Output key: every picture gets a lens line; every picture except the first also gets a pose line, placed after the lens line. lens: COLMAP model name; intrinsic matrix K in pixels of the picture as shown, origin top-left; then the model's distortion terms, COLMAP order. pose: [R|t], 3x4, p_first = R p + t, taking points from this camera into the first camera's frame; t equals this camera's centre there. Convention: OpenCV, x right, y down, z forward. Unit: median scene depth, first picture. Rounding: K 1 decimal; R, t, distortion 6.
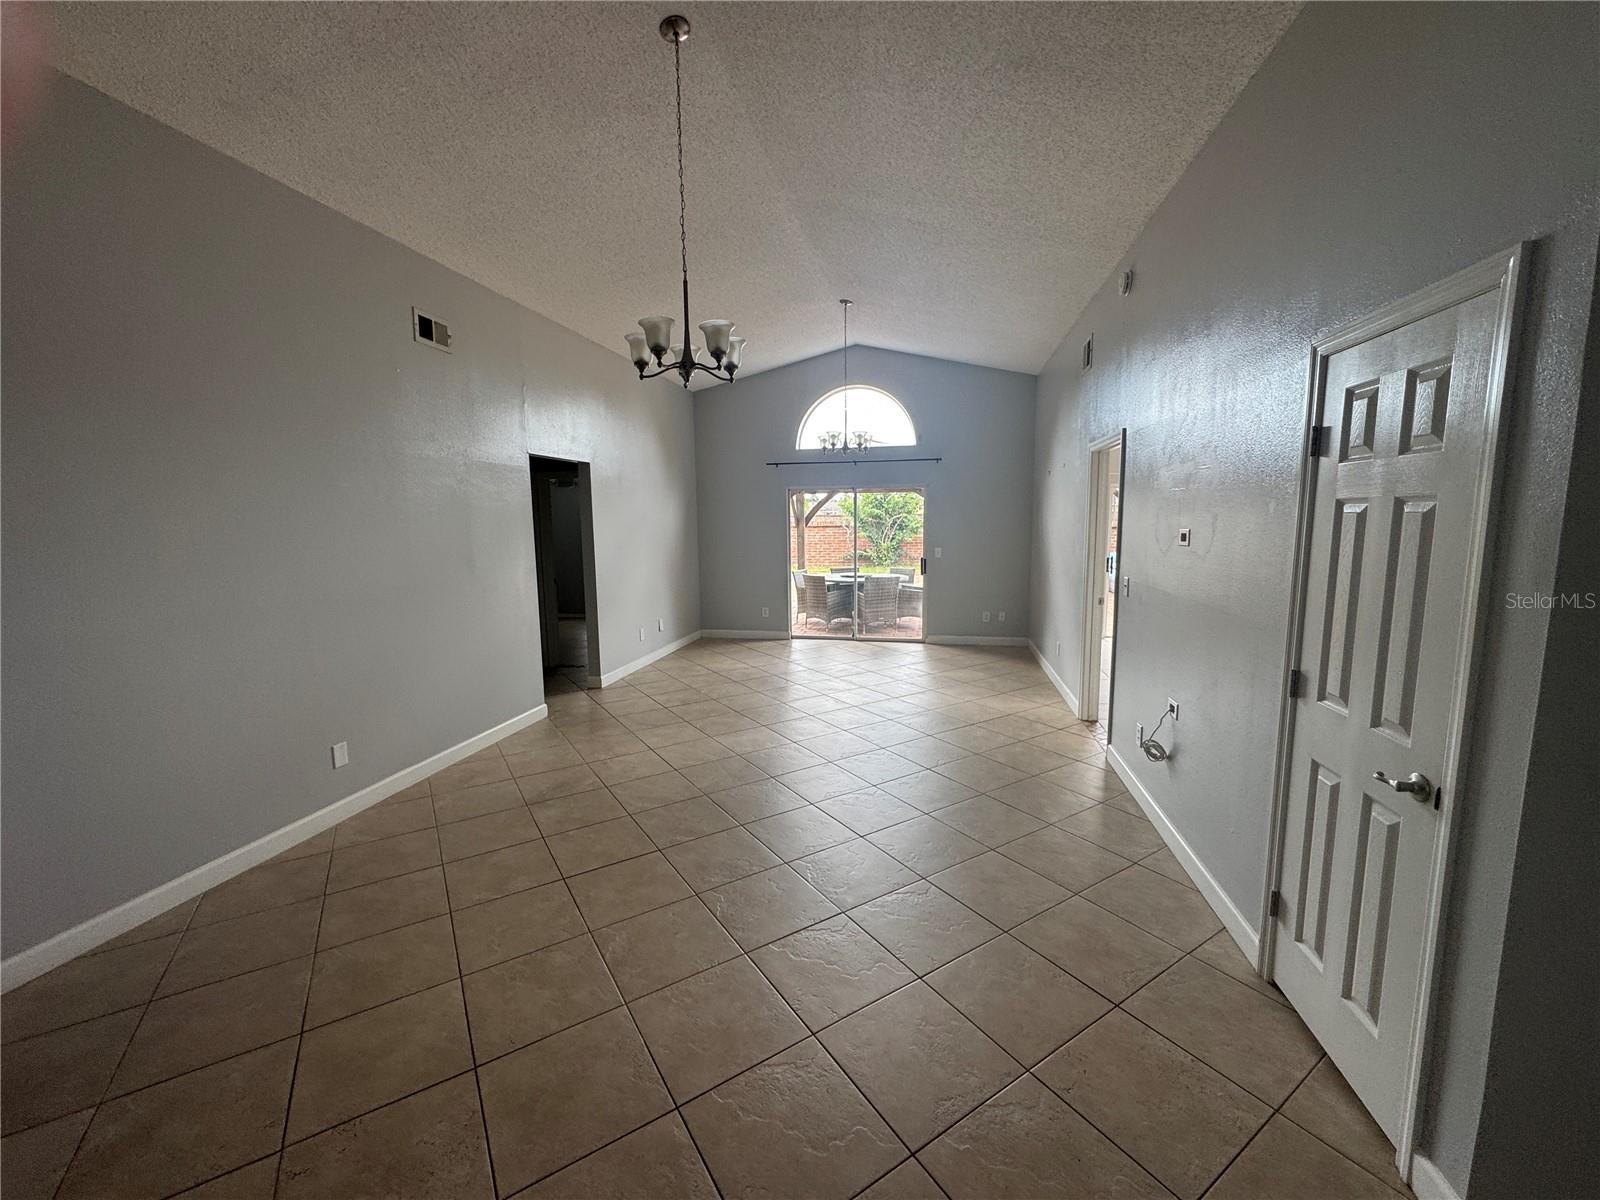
lens RADIAL K [[639.7, 0, 804.7], [0, 639.7, 599.4], [0, 0, 1]] dist [-0.004099, -0.000409]
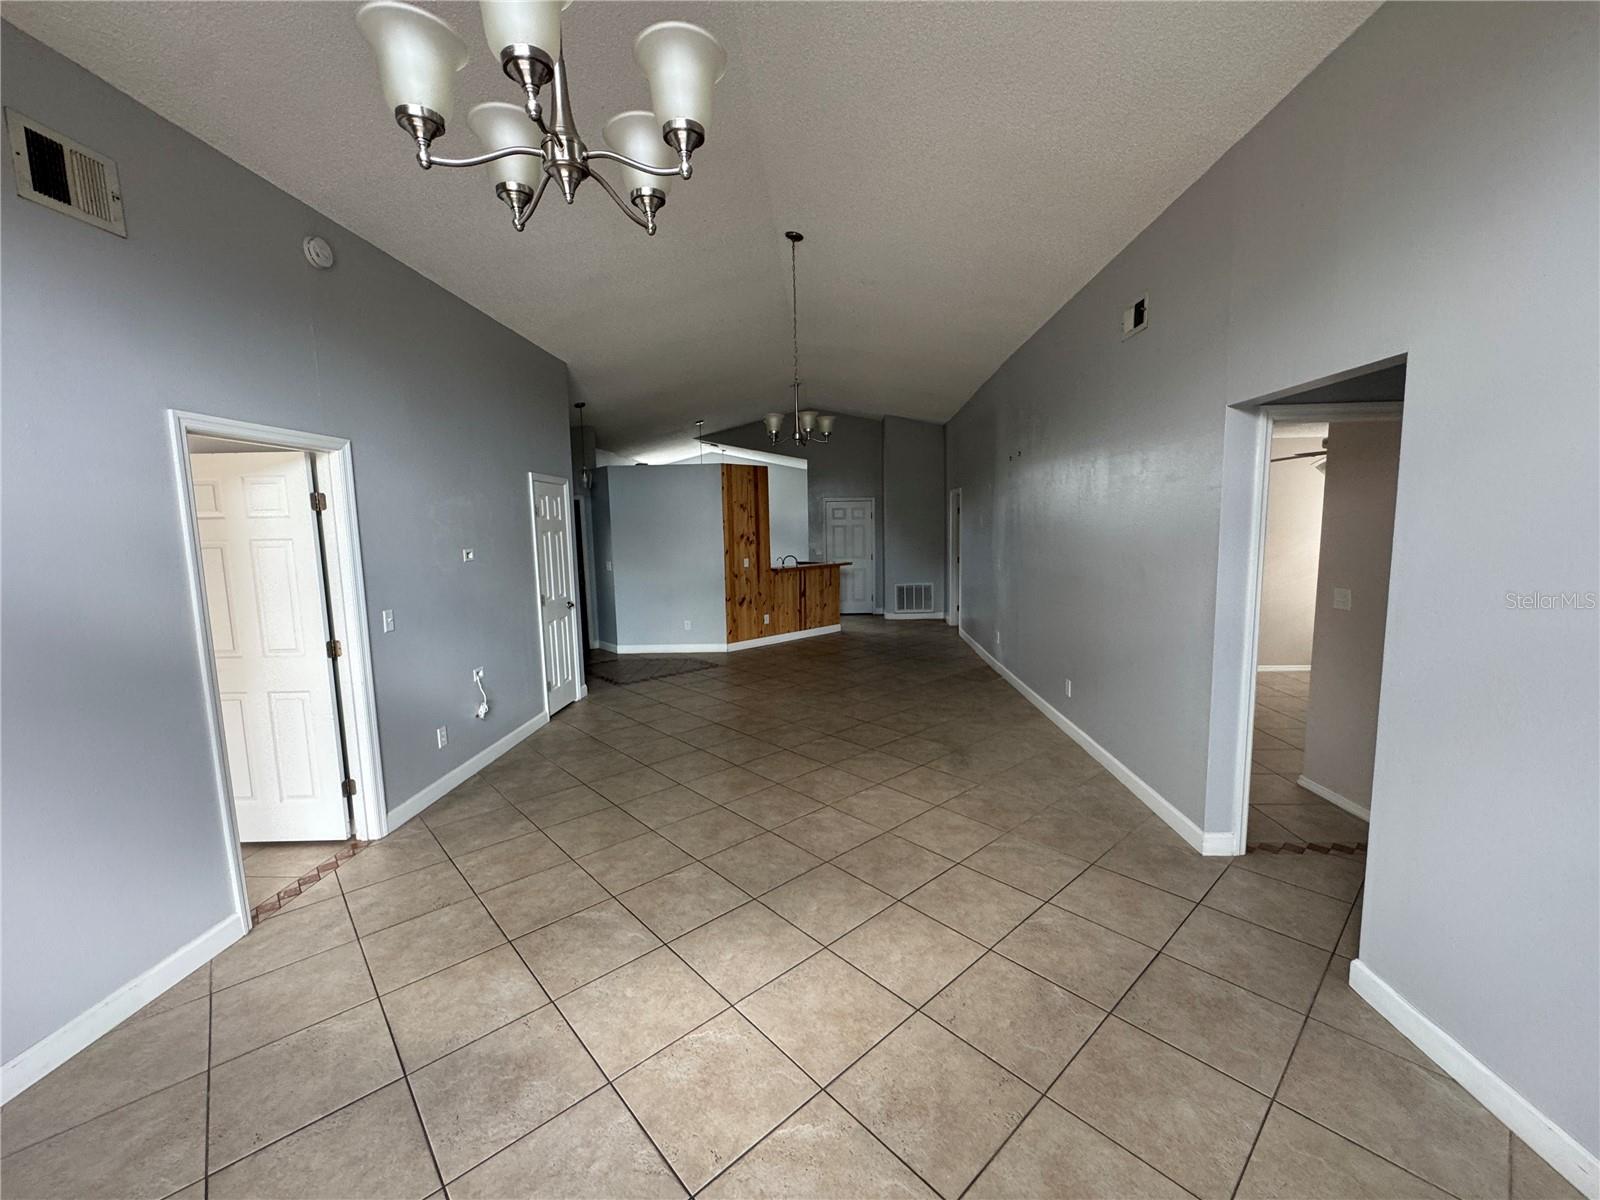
lens RADIAL K [[639.7, 0, 798.7], [0, 639.7, 597.5], [0, 0, 1]] dist [-0.004099, -0.000409]
pose [[-0.986808, 0.054124, -0.152579, 0.027558], [0.014725, 0.968562, 0.248336, -0.132802], [0.161223, 0.242813, -0.956582, 0.967647]]
